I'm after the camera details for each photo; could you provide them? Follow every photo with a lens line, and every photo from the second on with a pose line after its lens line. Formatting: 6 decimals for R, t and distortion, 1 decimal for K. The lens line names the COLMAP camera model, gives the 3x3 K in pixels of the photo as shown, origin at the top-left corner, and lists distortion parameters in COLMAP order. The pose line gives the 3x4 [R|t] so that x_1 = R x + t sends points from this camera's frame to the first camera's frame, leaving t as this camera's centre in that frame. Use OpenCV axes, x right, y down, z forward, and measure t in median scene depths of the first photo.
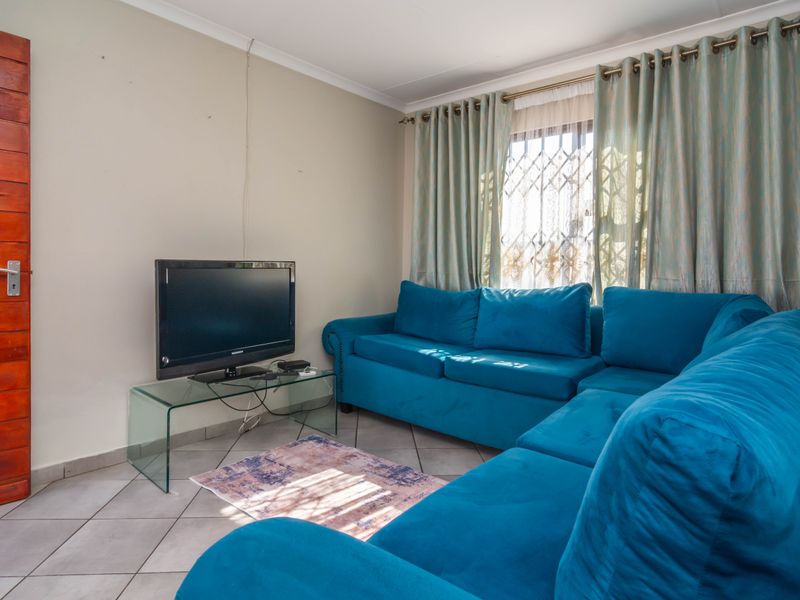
lens RADIAL K [[469.9, 0, 414.0], [0, 469.9, 282.4], [0, 0, 1]] dist [-0.009211, -0.000937]
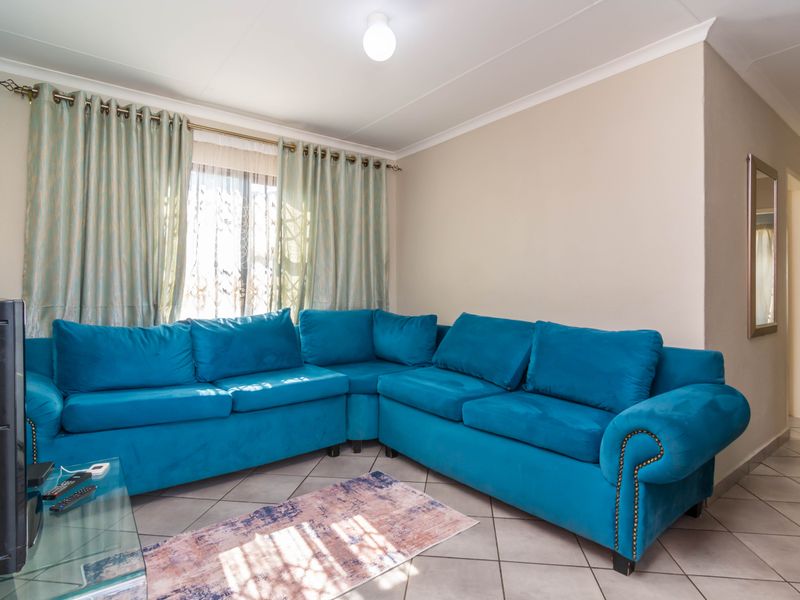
lens RADIAL K [[440.5, 0, 402.4], [0, 440.5, 290.7], [0, 0, 1]] dist [-0.003435, 0.001909]
pose [[0.214885, -0.015536, 0.976516, -0.821530], [0.037256, 0.999276, 0.007700, -0.049476], [-0.975929, 0.034726, 0.215308, 0.503511]]
